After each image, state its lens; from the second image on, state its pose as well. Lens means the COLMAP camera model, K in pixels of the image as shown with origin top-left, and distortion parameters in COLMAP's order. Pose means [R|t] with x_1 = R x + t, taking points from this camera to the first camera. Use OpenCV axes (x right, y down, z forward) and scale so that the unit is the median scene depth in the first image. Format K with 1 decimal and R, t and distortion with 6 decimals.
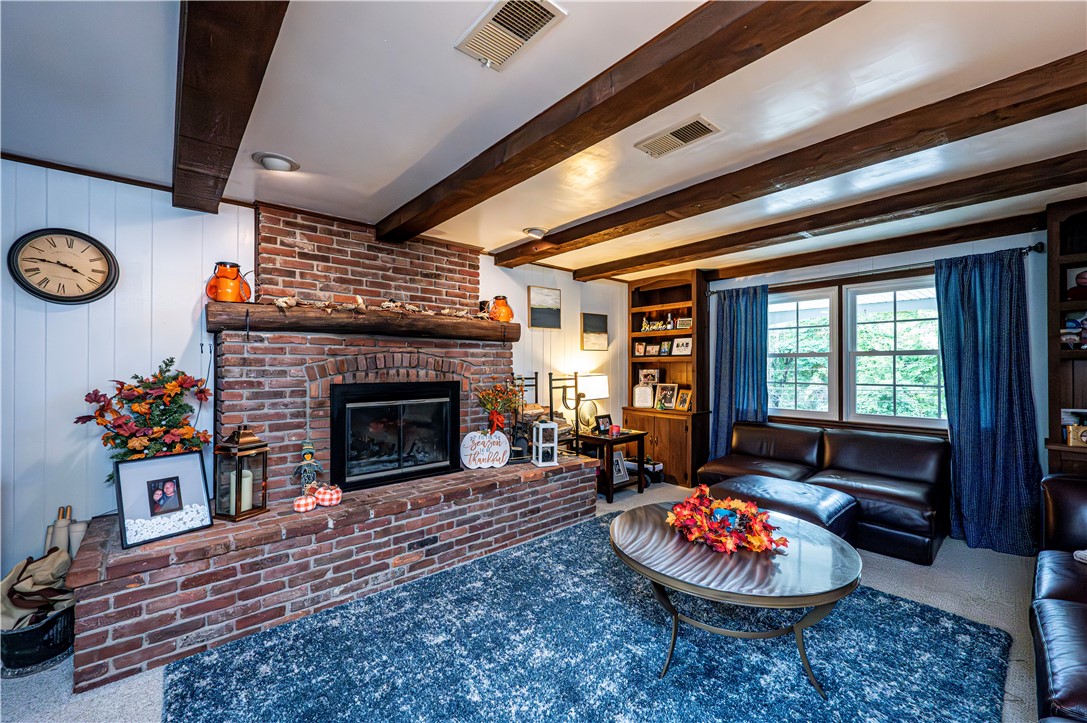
lens RADIAL K [[437.3, 0, 542.7], [0, 437.3, 363.0], [0, 0, 1]] dist [-0.000395, -0.000191]
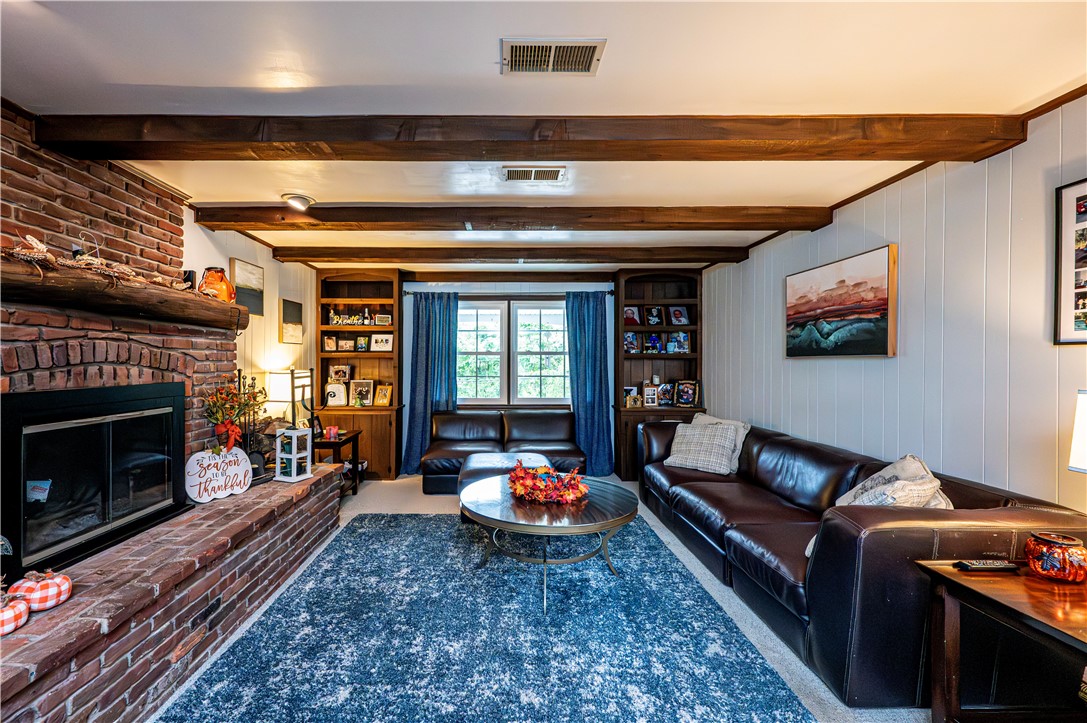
lens RADIAL K [[432.4, 0, 546.0], [0, 432.4, 364.5], [0, 0, 1]] dist [-0.001438, -0.000235]
pose [[0.656815, -0.001434, 0.754050, -0.288299], [-0.008038, 0.999928, 0.008903, 0.001255], [-0.754009, -0.011909, 0.656756, 0.090736]]
